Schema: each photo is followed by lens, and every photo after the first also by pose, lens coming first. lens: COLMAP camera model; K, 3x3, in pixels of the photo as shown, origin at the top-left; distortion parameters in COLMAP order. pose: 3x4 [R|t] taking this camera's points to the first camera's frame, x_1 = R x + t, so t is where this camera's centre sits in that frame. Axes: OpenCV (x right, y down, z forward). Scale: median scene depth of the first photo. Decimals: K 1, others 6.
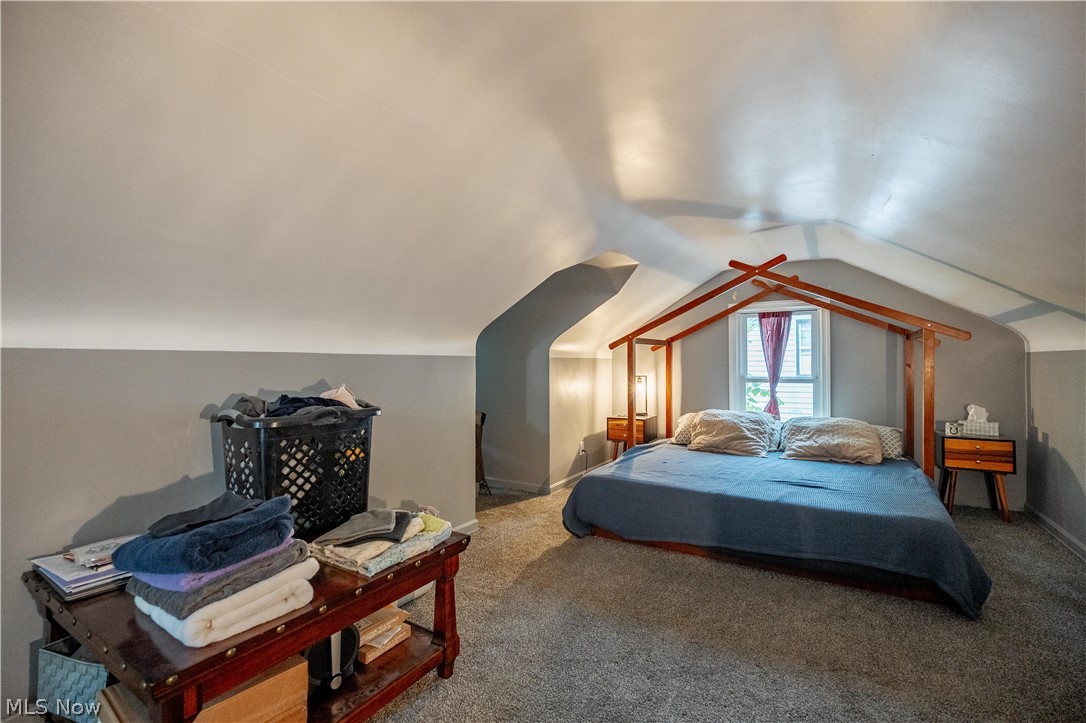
lens RADIAL K [[474.1, 0, 538.0], [0, 474.1, 362.1], [0, 0, 1]] dist [-0.005320, 0.000751]
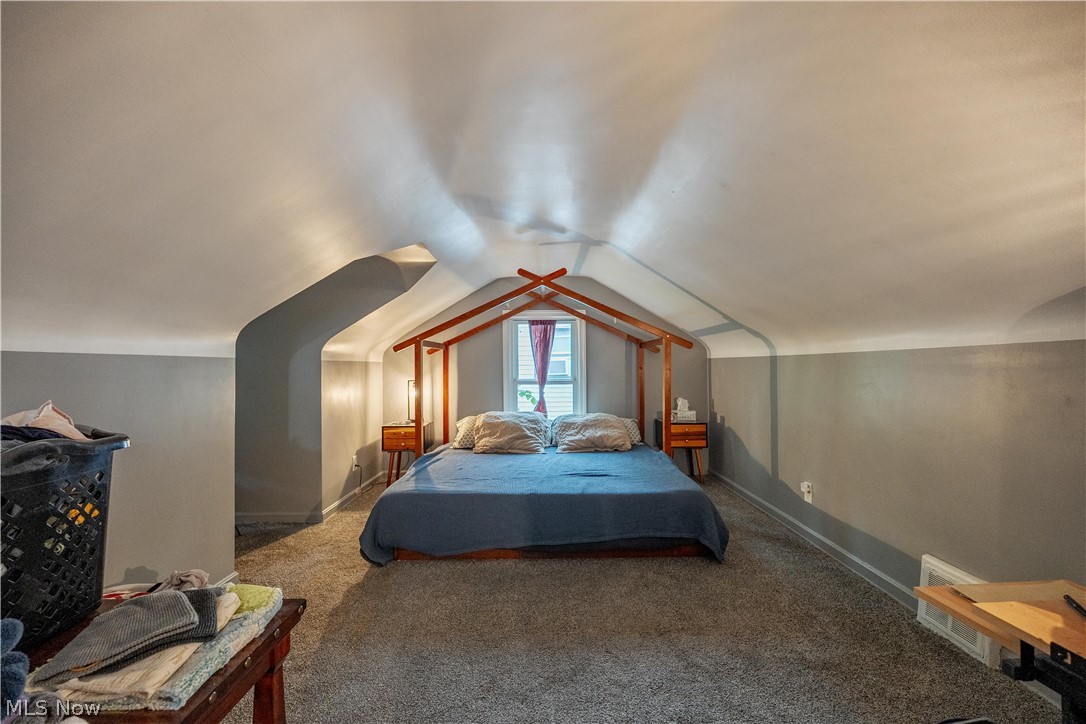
lens RADIAL K [[474.1, 0, 536.9], [0, 474.1, 363.3], [0, 0, 1]] dist [-0.005320, 0.000751]
pose [[0.848956, 0.002285, 0.528459, -0.148416], [0.001051, 0.999981, -0.006013, 0.001726], [-0.528463, 0.005660, 0.848937, 0.116942]]
